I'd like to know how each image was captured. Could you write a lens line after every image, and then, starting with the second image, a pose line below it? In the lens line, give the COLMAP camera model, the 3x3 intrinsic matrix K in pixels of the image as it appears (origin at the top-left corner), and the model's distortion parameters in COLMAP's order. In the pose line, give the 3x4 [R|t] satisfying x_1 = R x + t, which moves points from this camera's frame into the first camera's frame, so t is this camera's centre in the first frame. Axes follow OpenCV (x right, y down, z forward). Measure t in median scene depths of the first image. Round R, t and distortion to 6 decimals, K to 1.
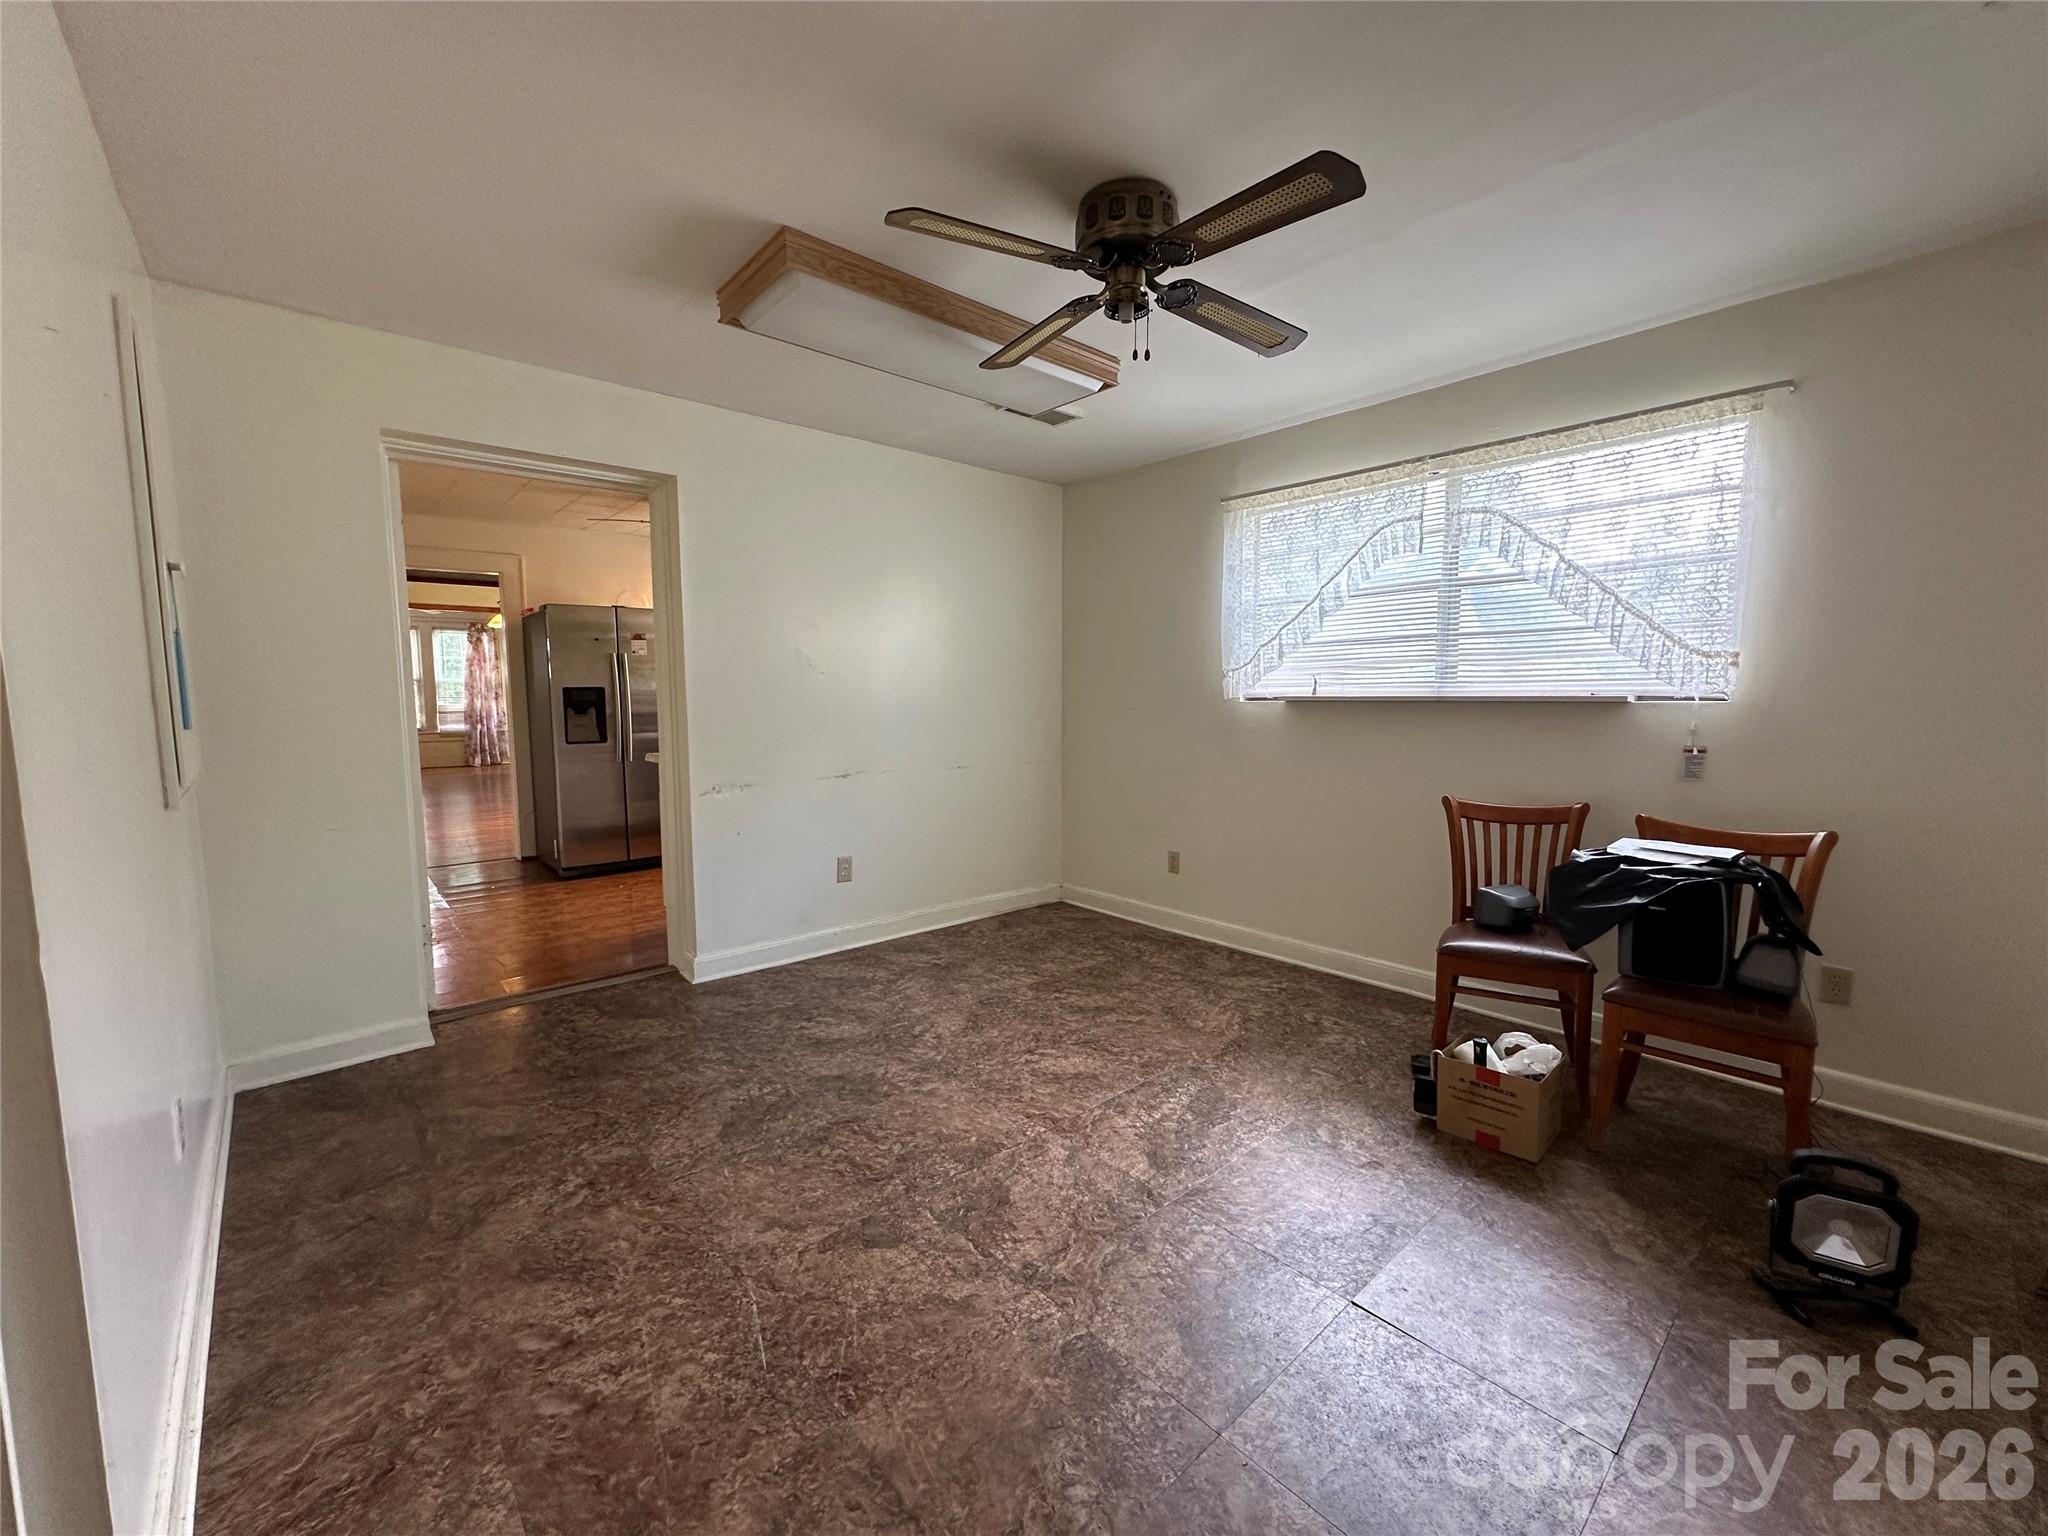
lens RADIAL K [[820.1, 0, 1023.5], [0, 820.1, 765.3], [0, 0, 1]] dist [-0.001912, -0.000120]
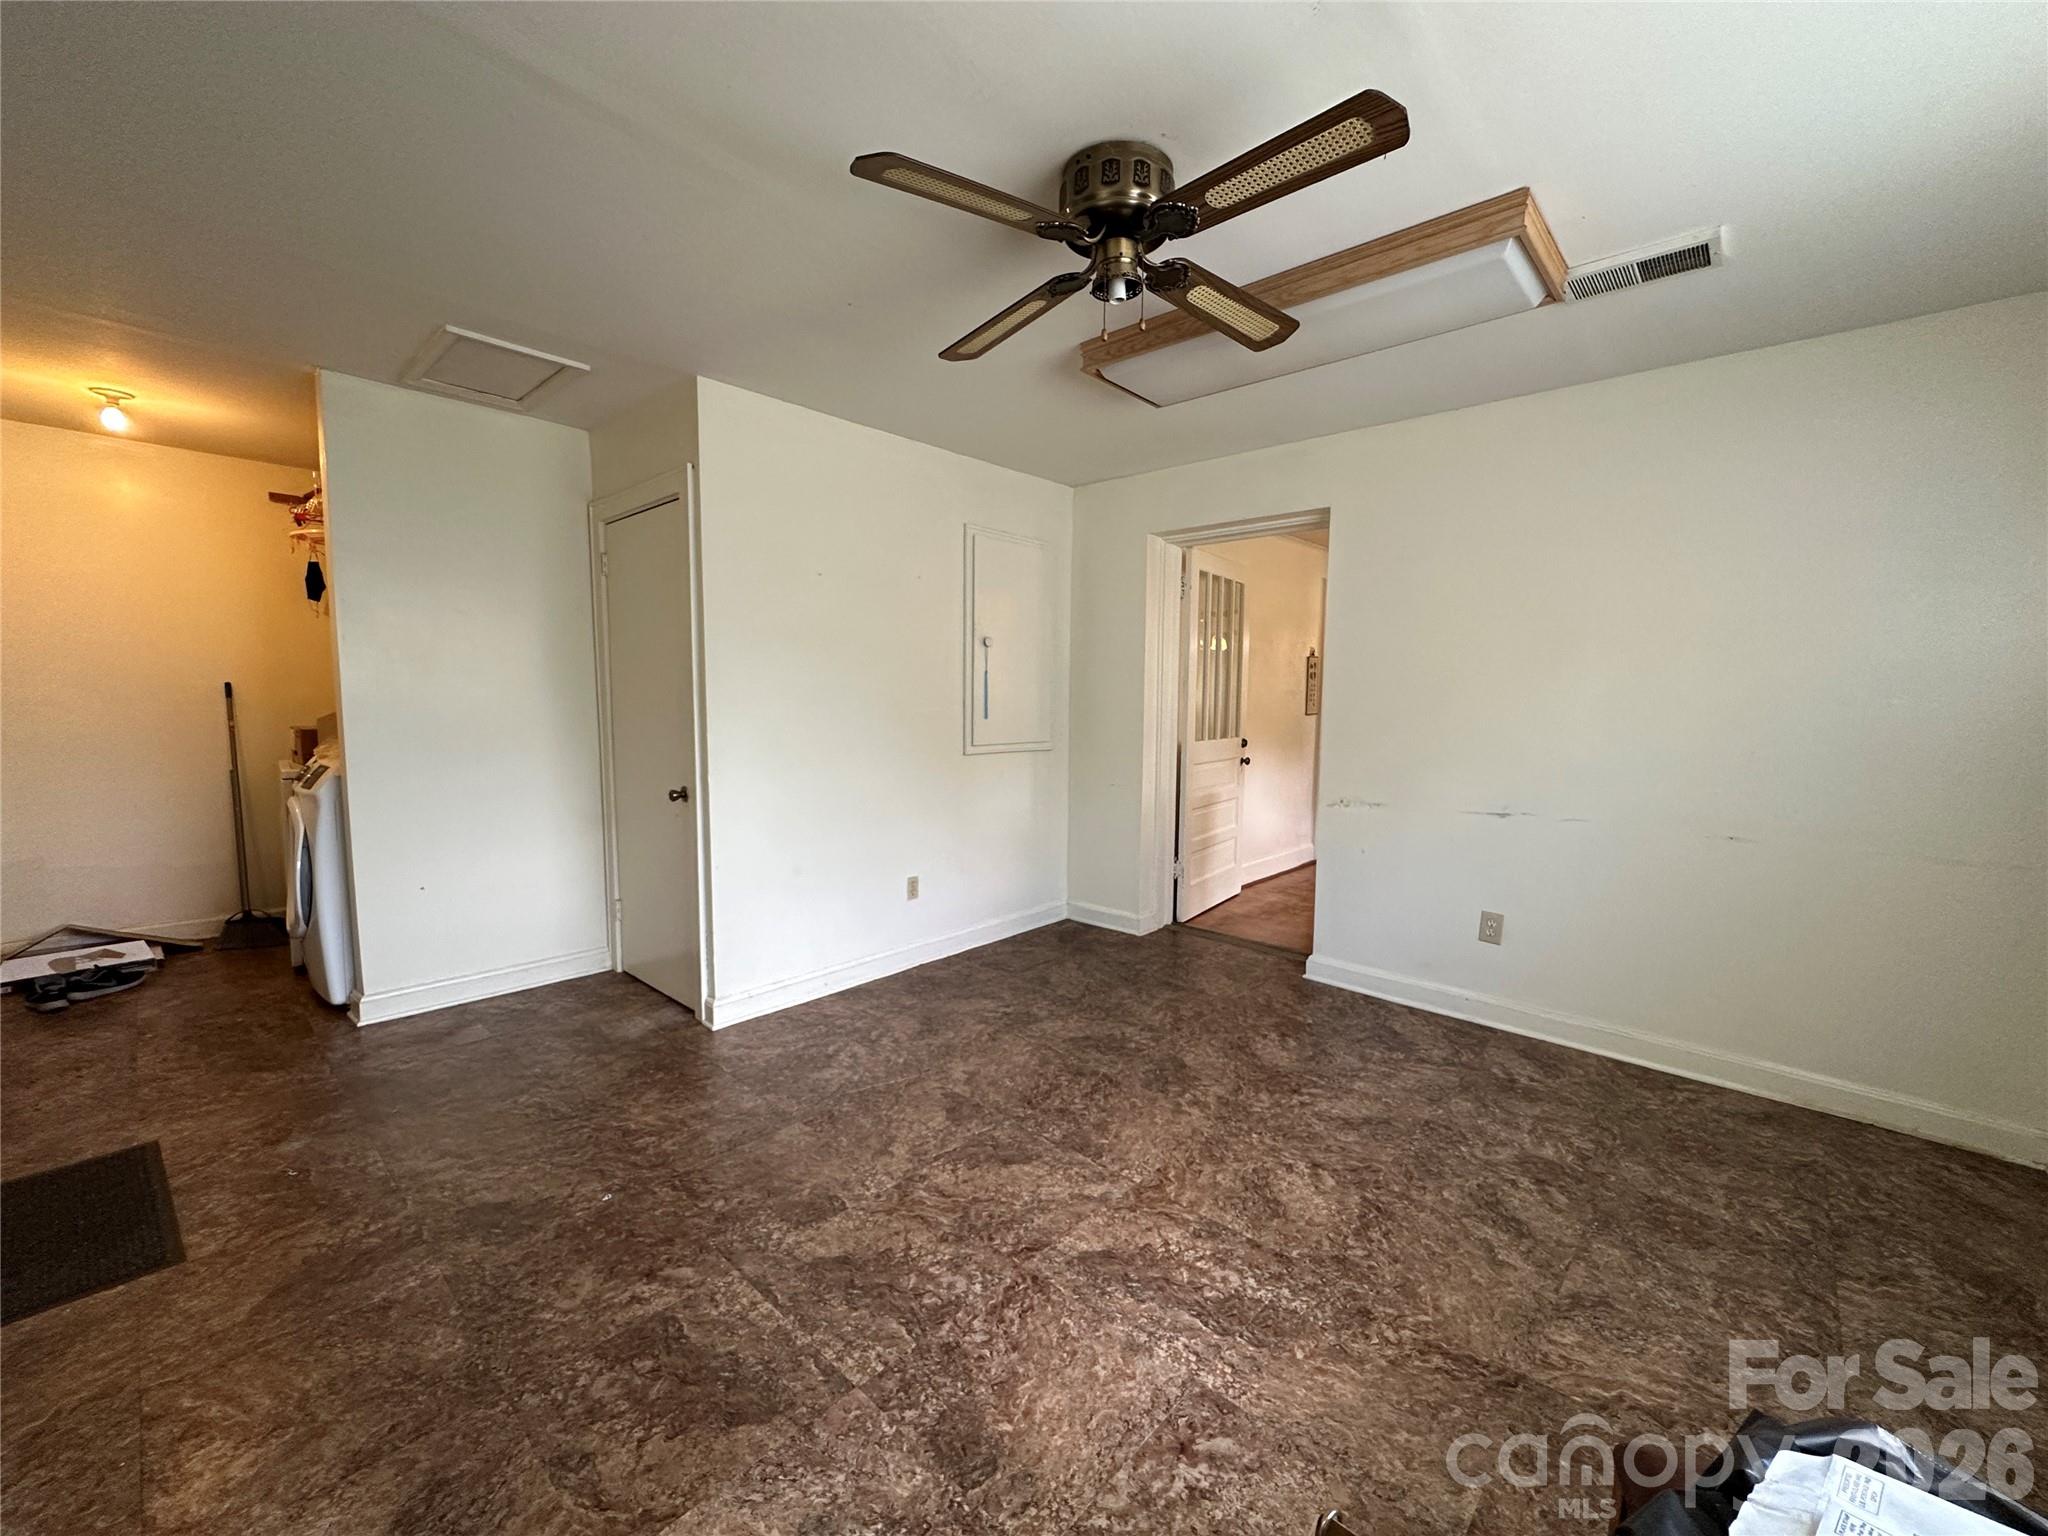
lens RADIAL K [[820.1, 0, 1023.5], [0, 820.1, 765.3], [0, 0, 1]] dist [-0.001912, -0.000120]
pose [[0.097430, 0.089460, -0.991214, 0.750586], [-0.103545, 0.991458, 0.079304, -0.071426], [0.989841, 0.094909, 0.105861, 0.610833]]
